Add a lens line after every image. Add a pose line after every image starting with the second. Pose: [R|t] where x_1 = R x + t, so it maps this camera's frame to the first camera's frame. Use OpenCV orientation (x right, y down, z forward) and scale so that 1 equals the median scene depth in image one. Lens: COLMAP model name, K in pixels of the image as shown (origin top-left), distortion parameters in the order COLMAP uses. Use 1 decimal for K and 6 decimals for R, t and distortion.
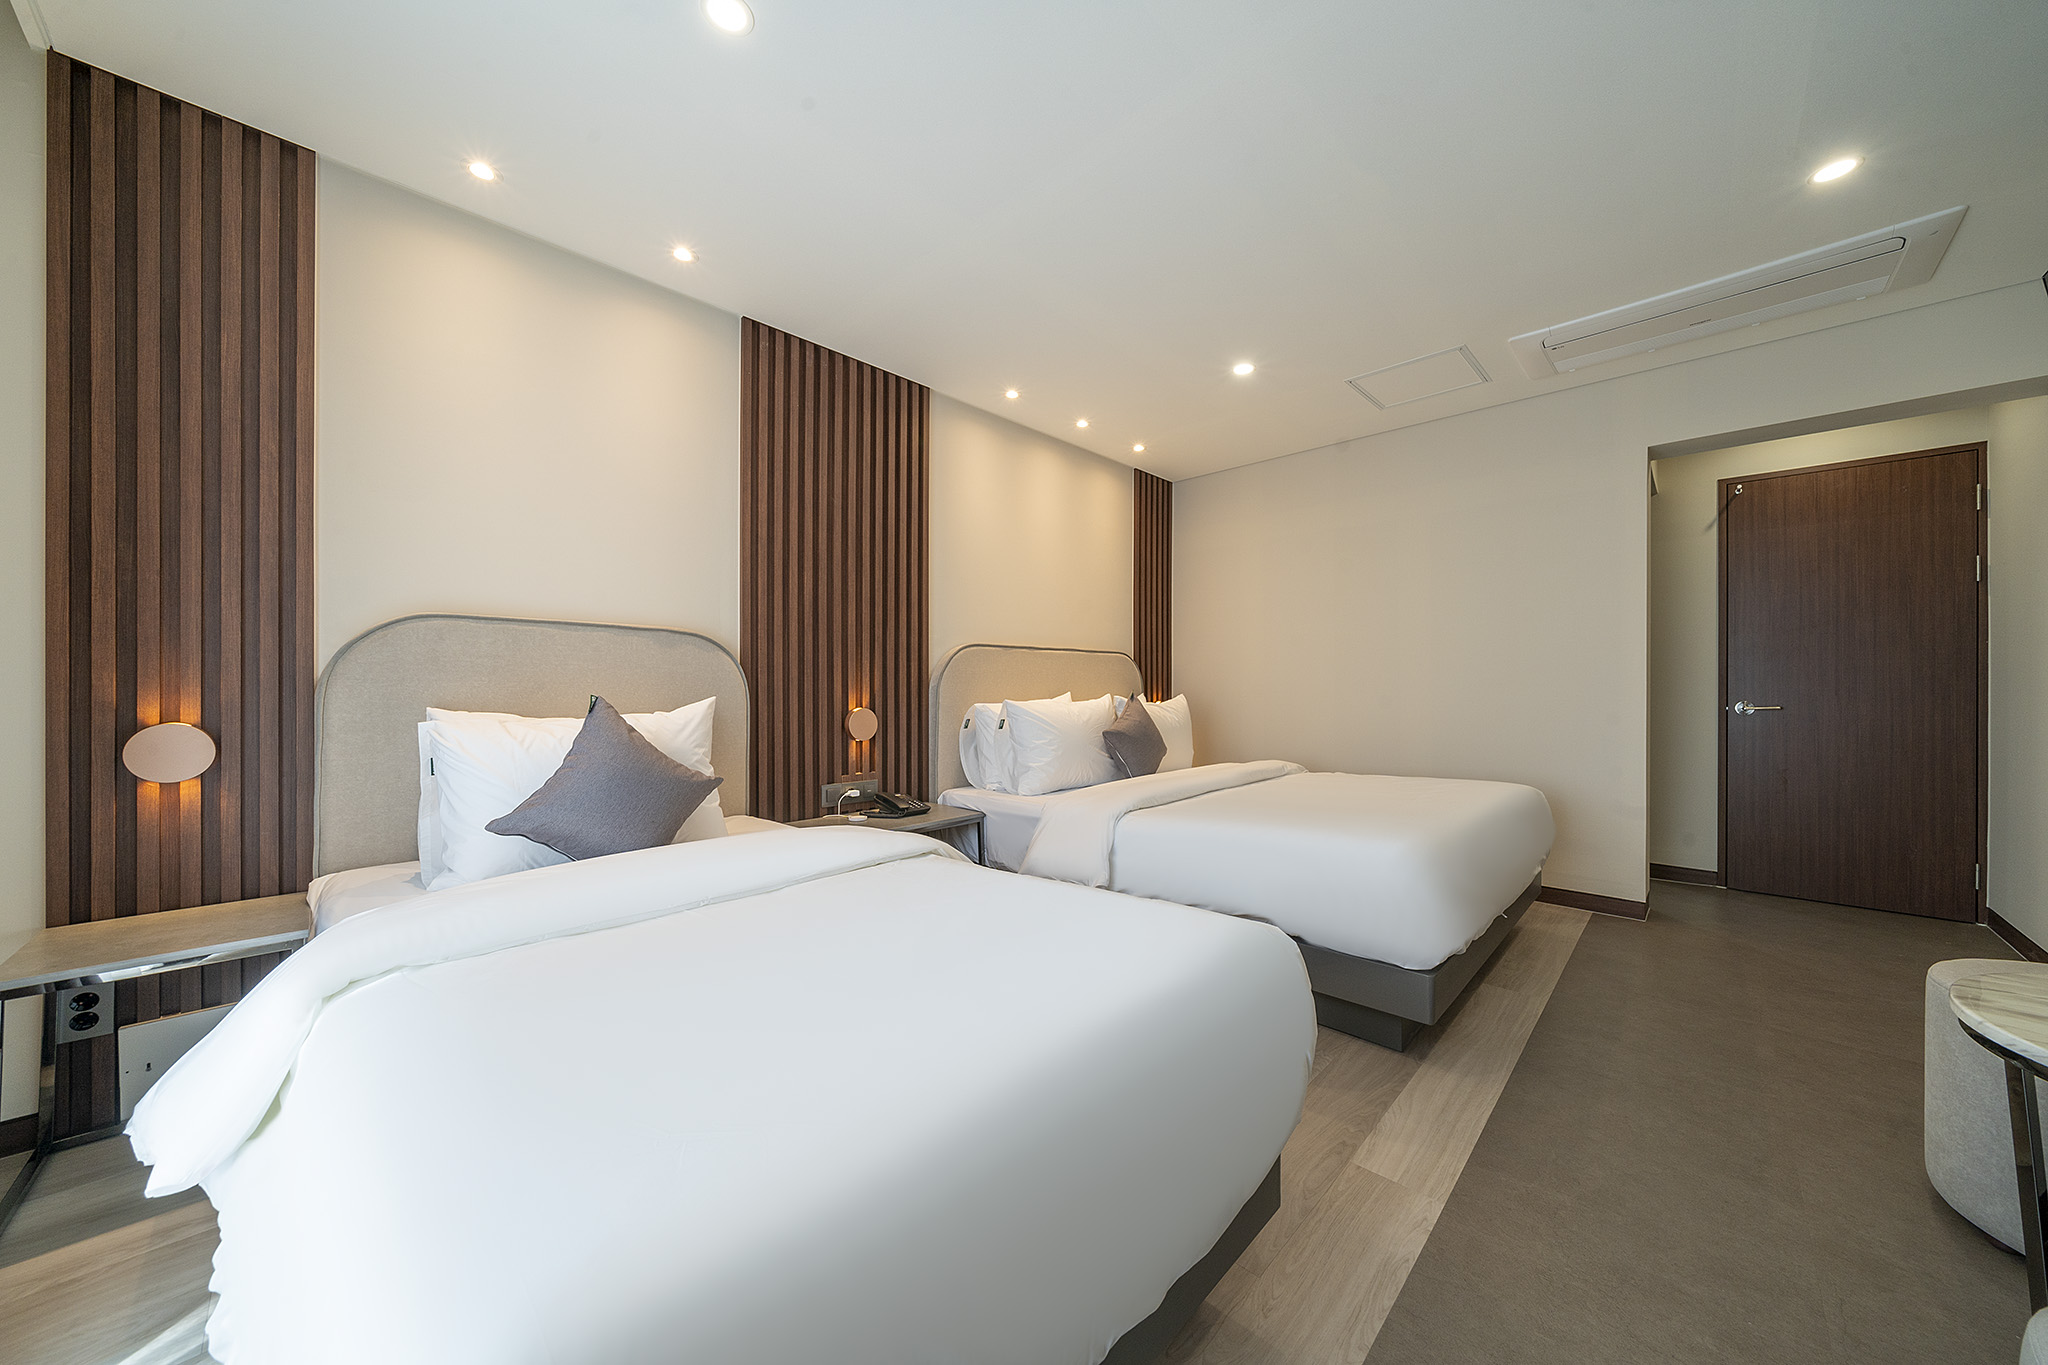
lens RADIAL K [[707.8, 0, 1031.2], [0, 707.8, 676.7], [0, 0, 1]] dist [-0.005287, 0.000043]
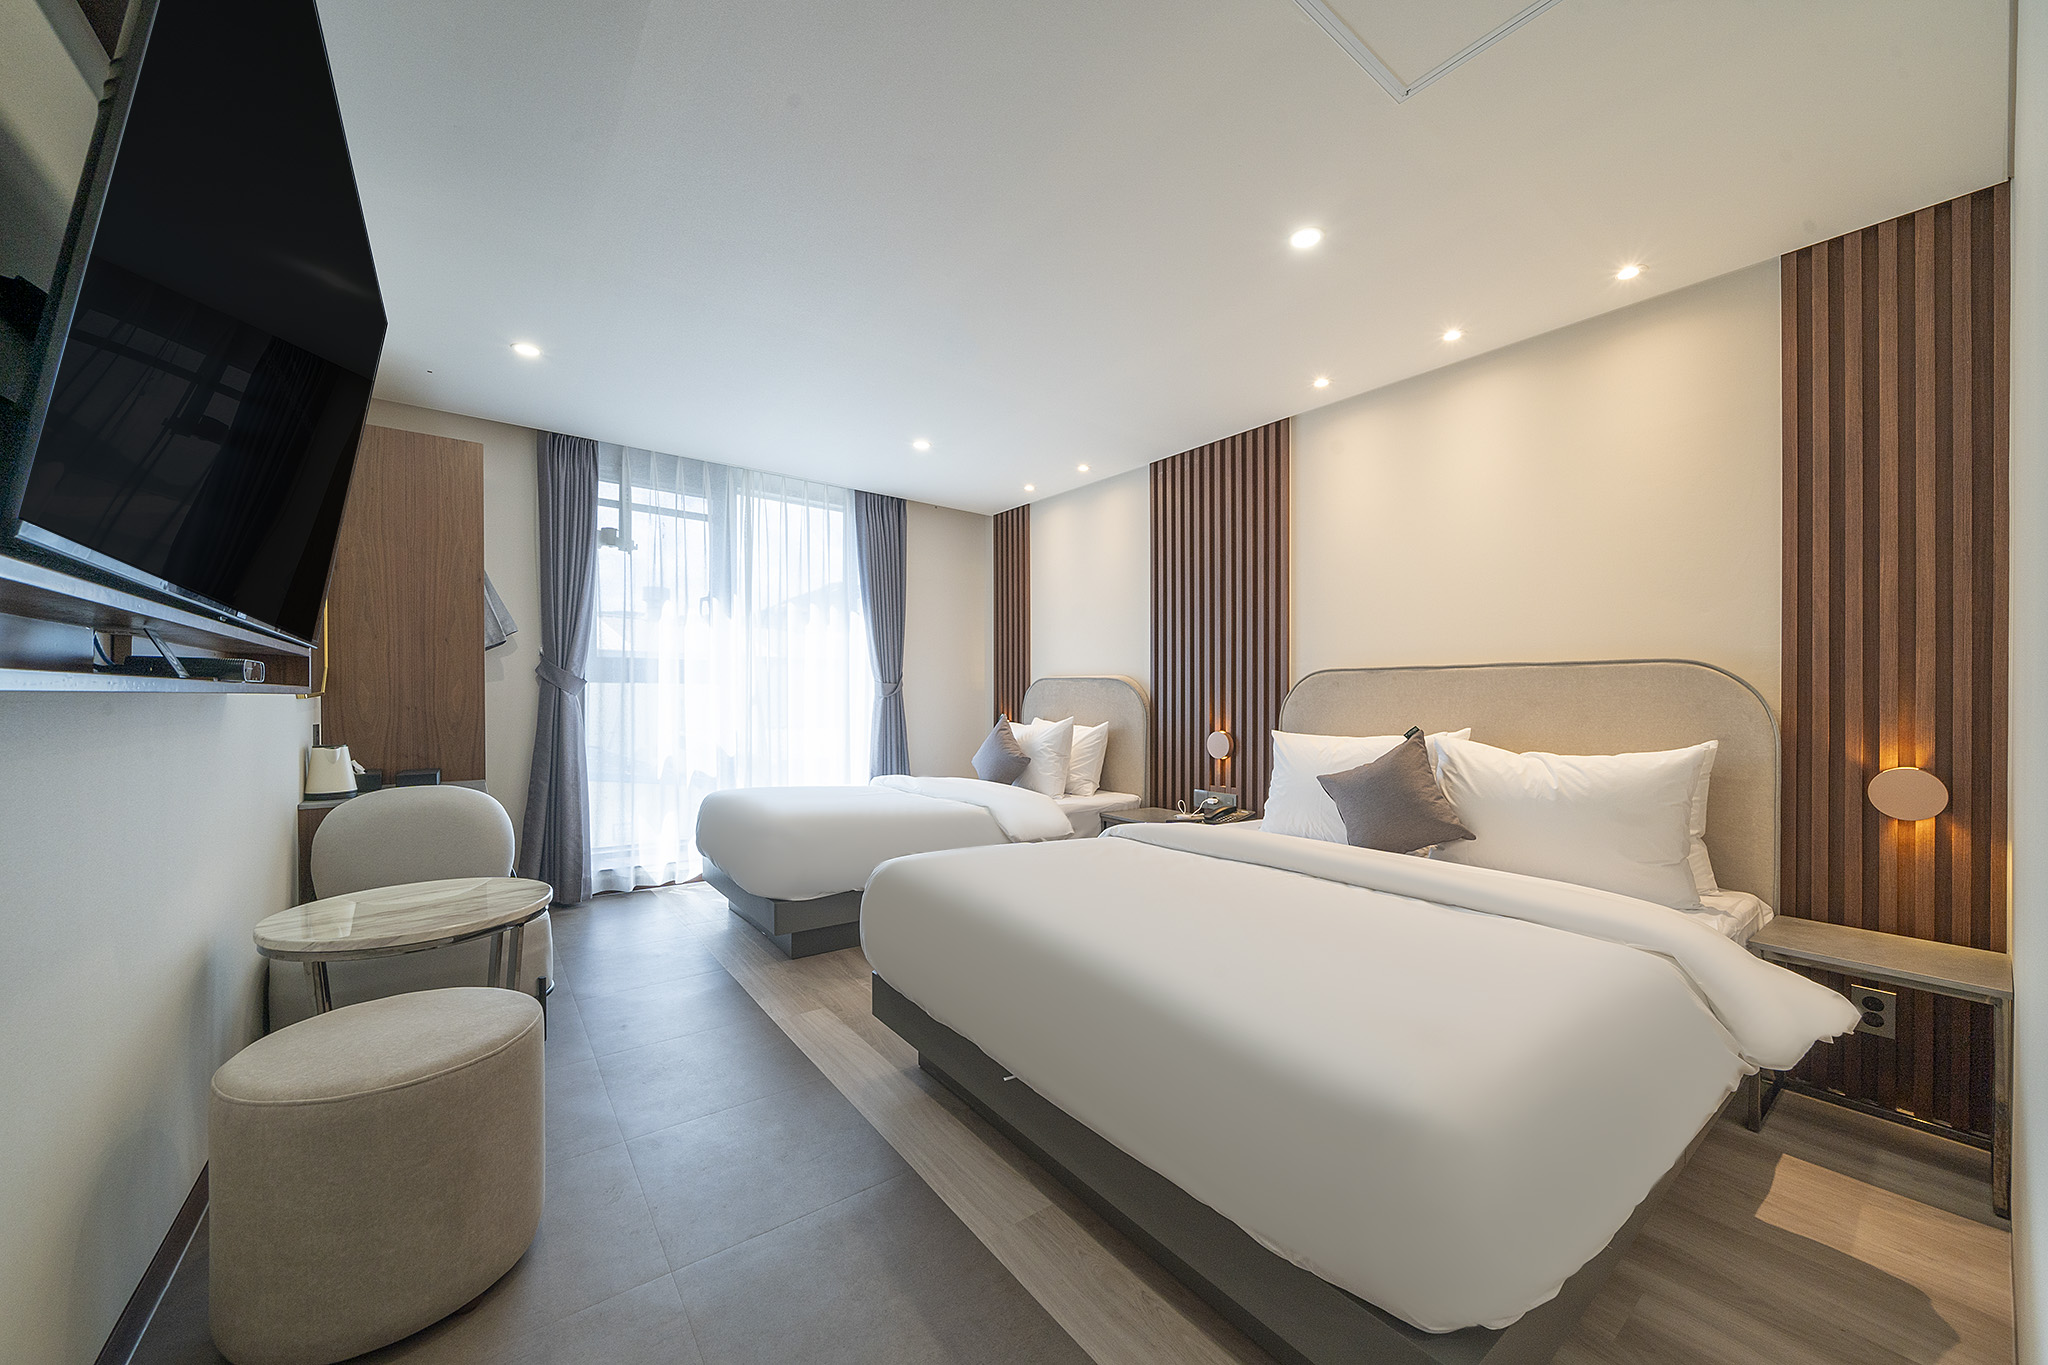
lens RADIAL K [[765.1, 0, 1020.4], [0, 765.1, 686.9], [0, 0, 1]] dist [0.002026, 0.000127]
pose [[-0.170286, -0.021088, -0.985169, 1.072901], [-0.002213, 0.999777, -0.021018, -0.002272], [0.985392, -0.001399, -0.170294, 0.884798]]
